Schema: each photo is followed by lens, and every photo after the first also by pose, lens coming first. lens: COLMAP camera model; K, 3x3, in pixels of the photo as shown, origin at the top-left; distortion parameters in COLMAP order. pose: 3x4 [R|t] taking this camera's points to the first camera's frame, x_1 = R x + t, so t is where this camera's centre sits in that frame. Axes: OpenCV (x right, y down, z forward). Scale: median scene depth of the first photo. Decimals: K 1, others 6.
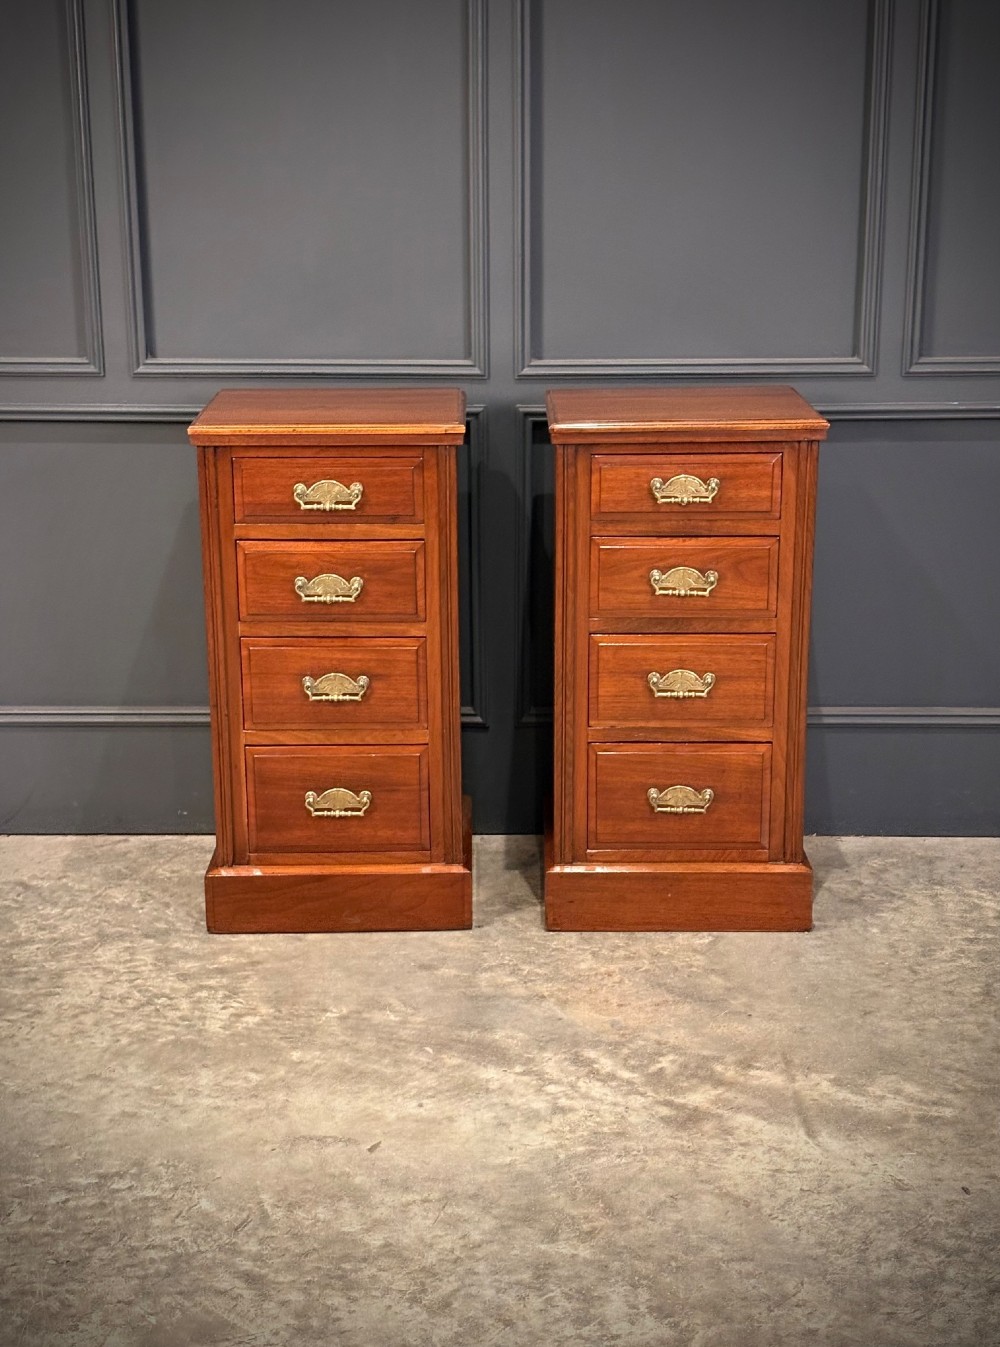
lens RADIAL K [[2163.0, 0, 496.8], [0, 2163.0, 604.6], [0, 0, 1]] dist [-0.007466, 0.000000]
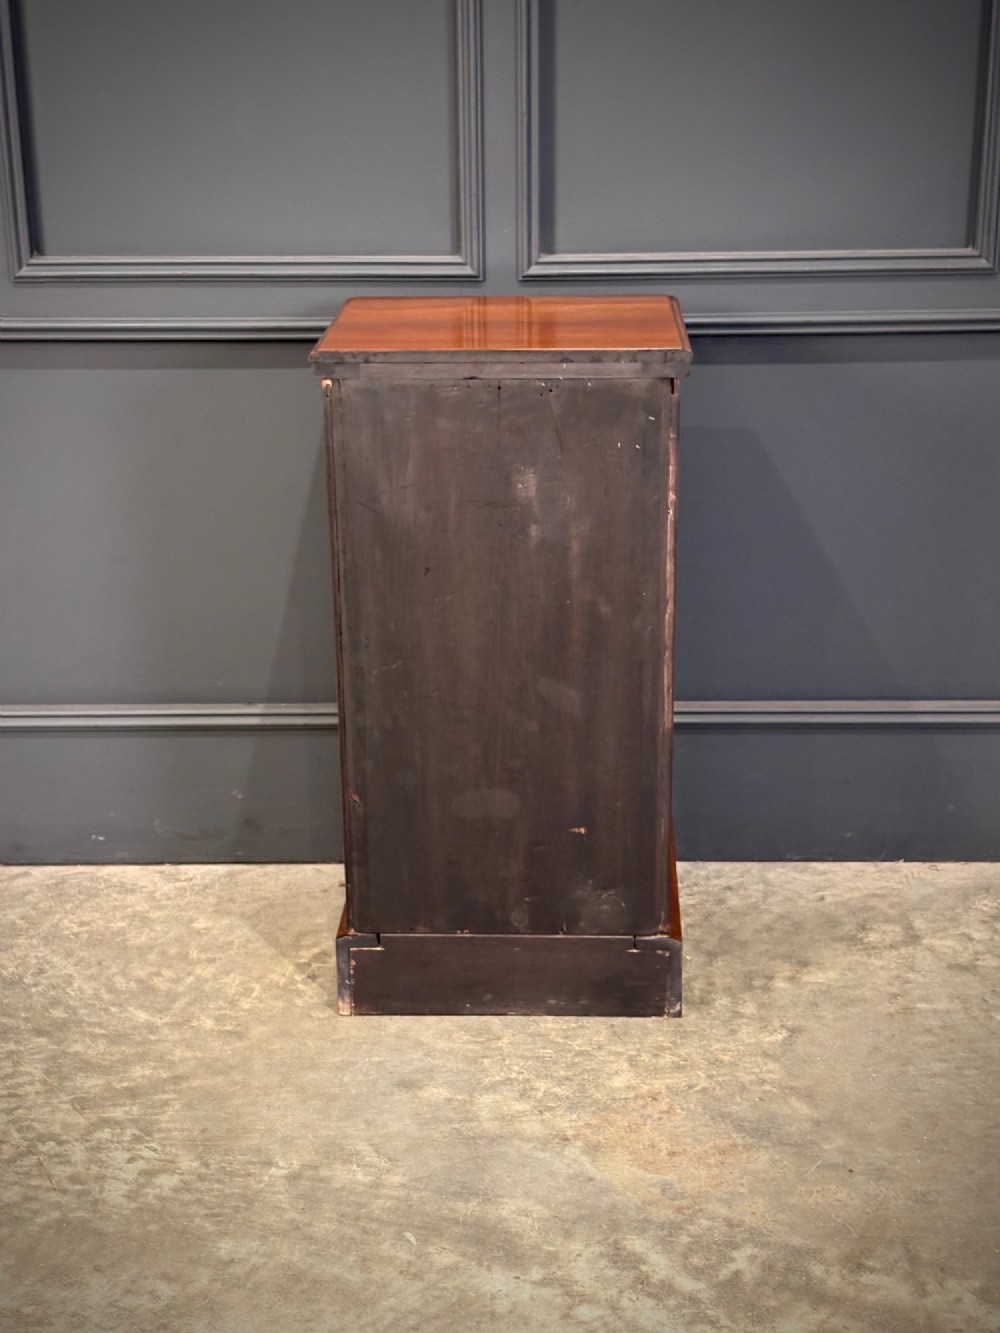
lens RADIAL K [[2140.6, 0, 475.7], [0, 2140.6, 592.2], [0, 0, 1]] dist [-0.007466, 0.000000]
pose [[0.999961, -0.007436, -0.004728, -0.004483], [0.007716, 0.998024, 0.062363, -0.050067], [0.004255, -0.062397, 0.998042, 0.288008]]
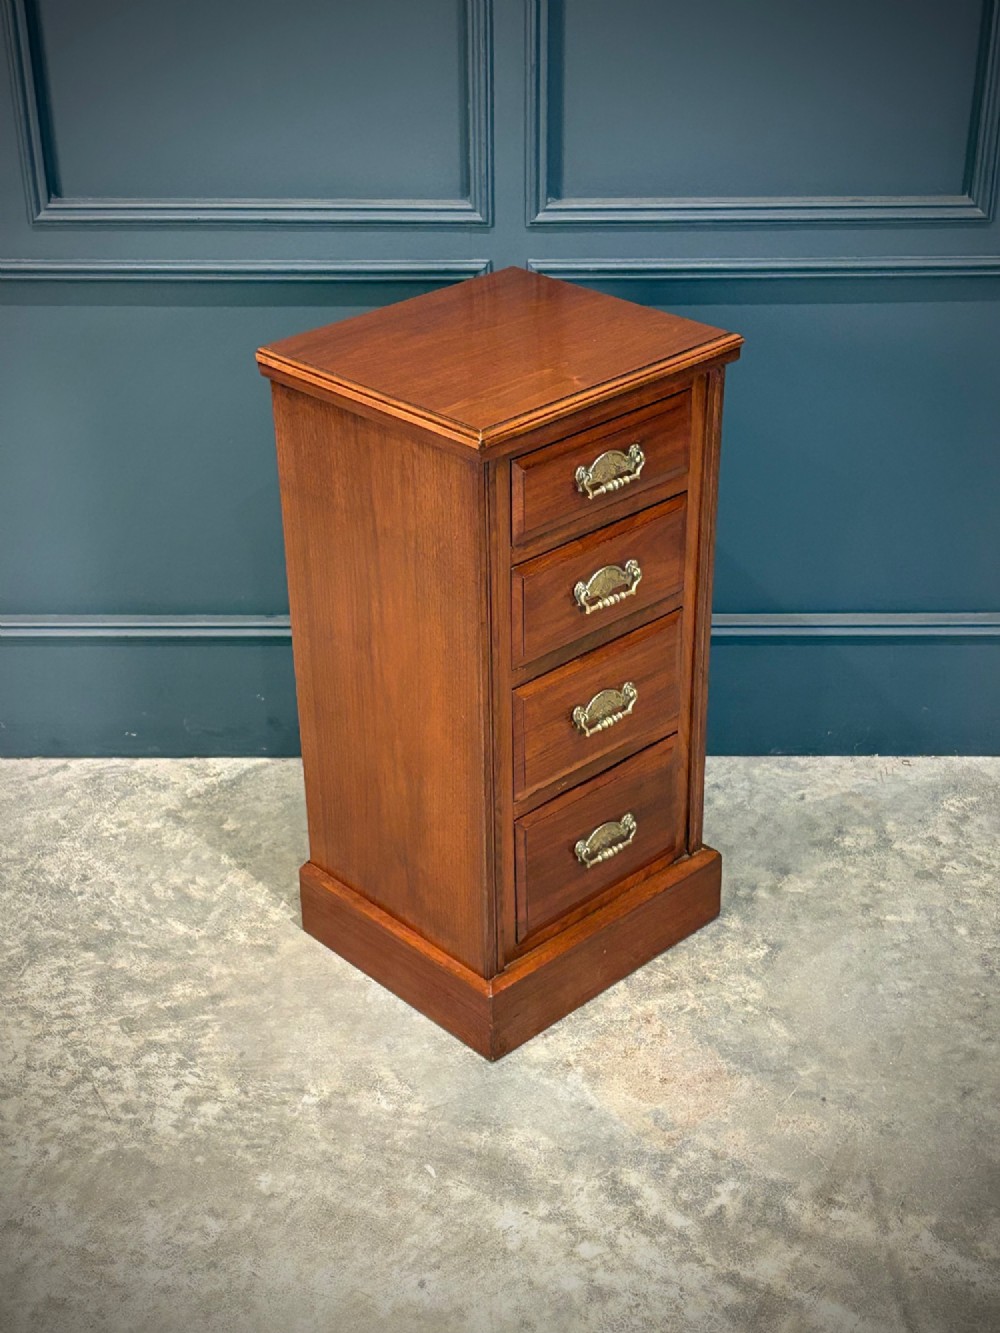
lens RADIAL K [[2026.3, 0, 495.1], [0, 2026.3, 679.3], [0, 0, 1]] dist [0.006529, 0.000000]
pose [[0.999949, -0.006873, 0.007411, -0.011047], [0.004765, 0.967180, 0.254046, -0.155494], [-0.008914, -0.253998, 0.967164, 0.298956]]
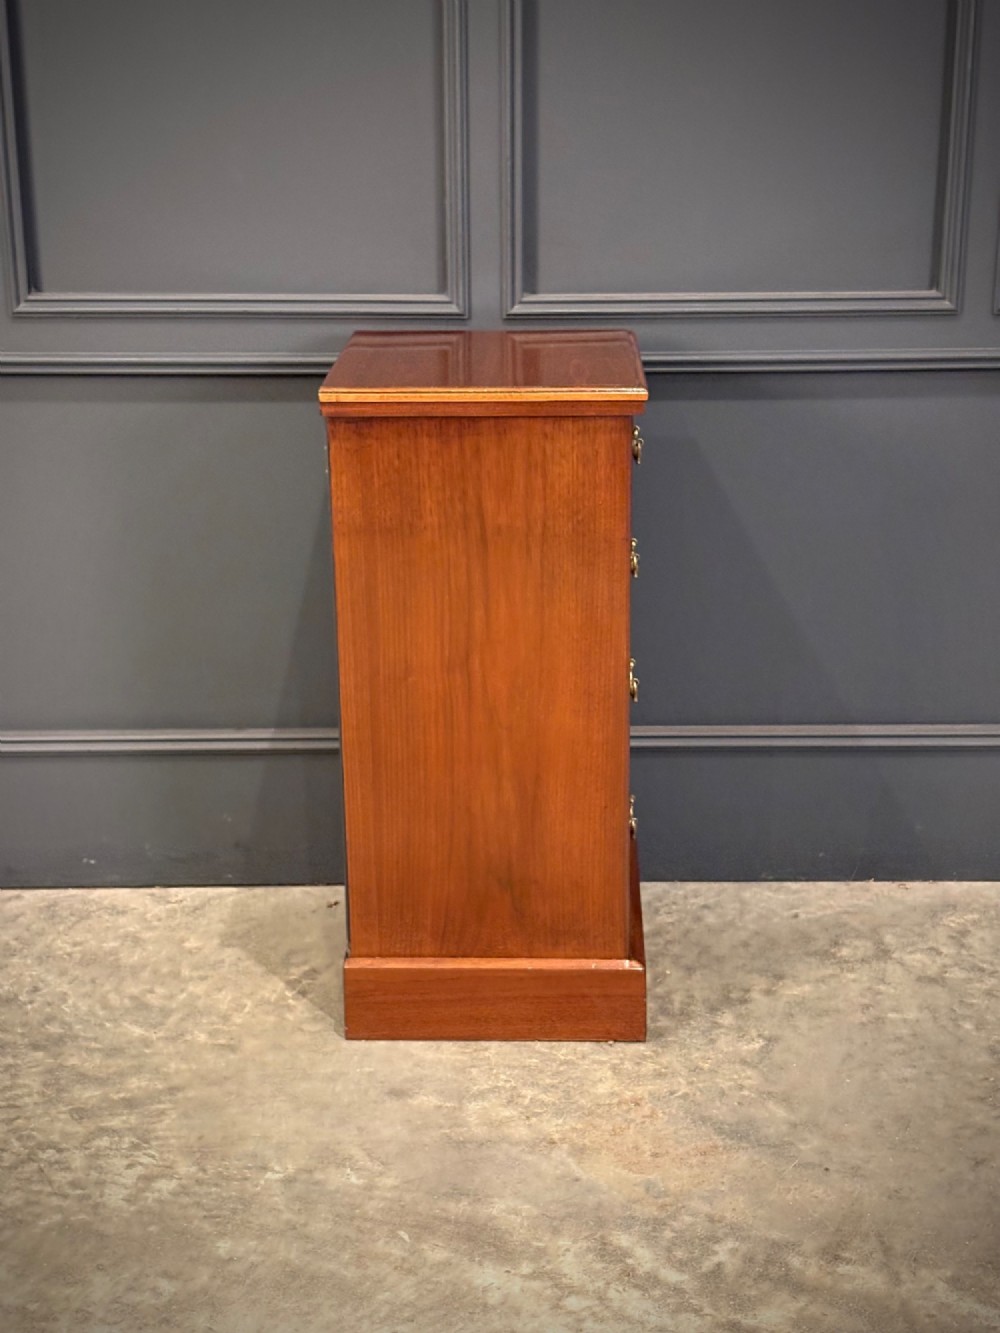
lens RADIAL K [[2140.6, 0, 517.6], [0, 2140.6, 578.7], [0, 0, 1]] dist [-0.007466, 0.000000]
pose [[0.999503, -0.007006, 0.030749, -0.012709], [0.005998, 0.999445, 0.032754, -0.041654], [-0.030961, -0.032553, 0.998990, 0.257590]]
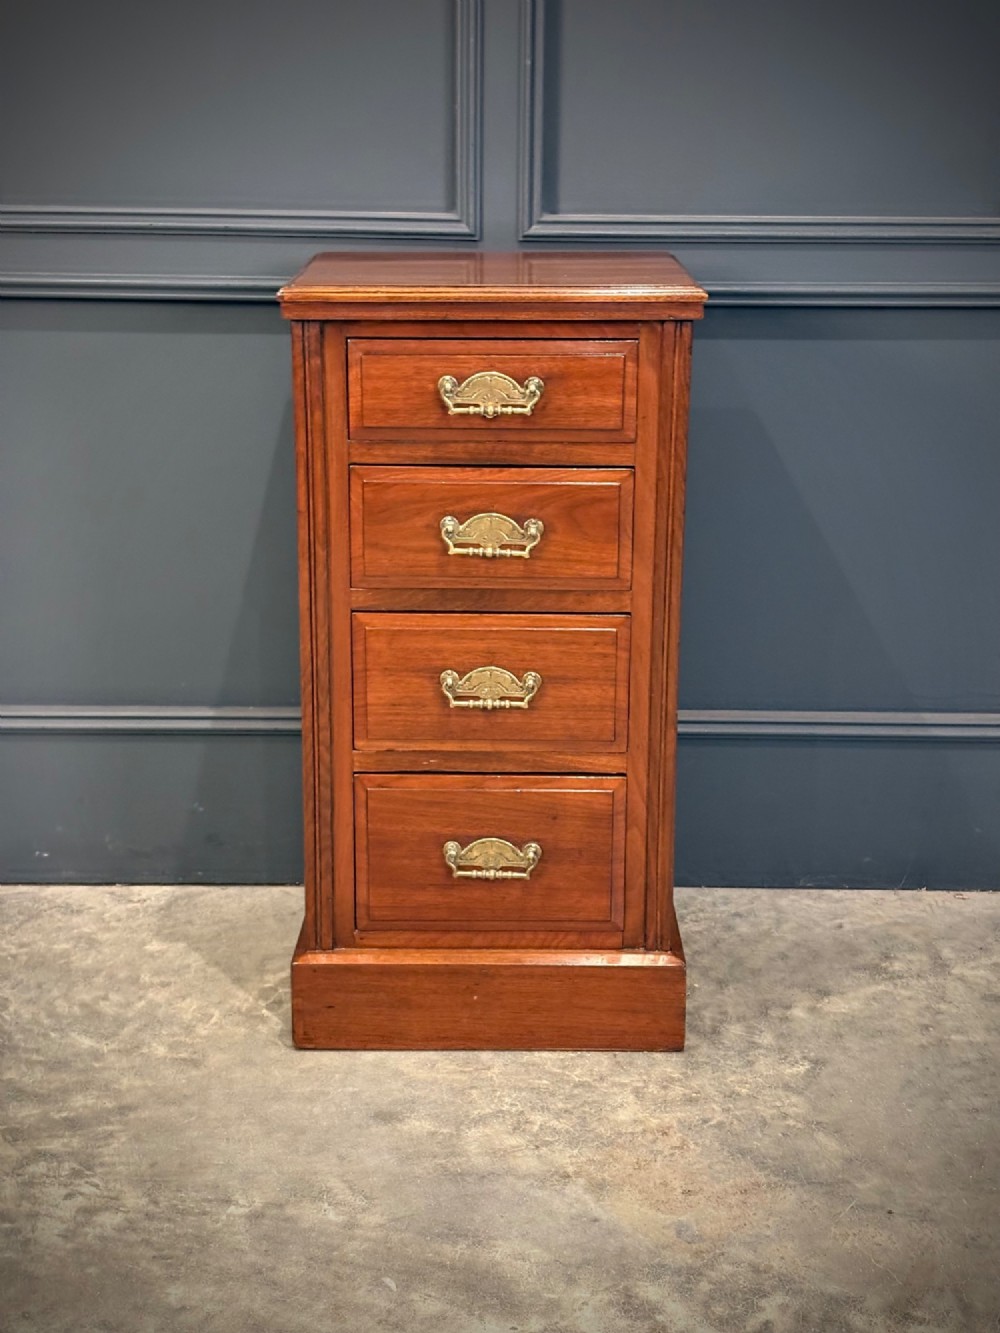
lens RADIAL K [[2140.6, 0, 517.2], [0, 2140.6, 602.4], [0, 0, 1]] dist [-0.007466, 0.000000]
pose [[0.999466, 0.008087, 0.031660, -0.015061], [-0.008787, 0.999719, 0.022008, -0.004188], [-0.031474, -0.022274, 0.999256, 0.367381]]
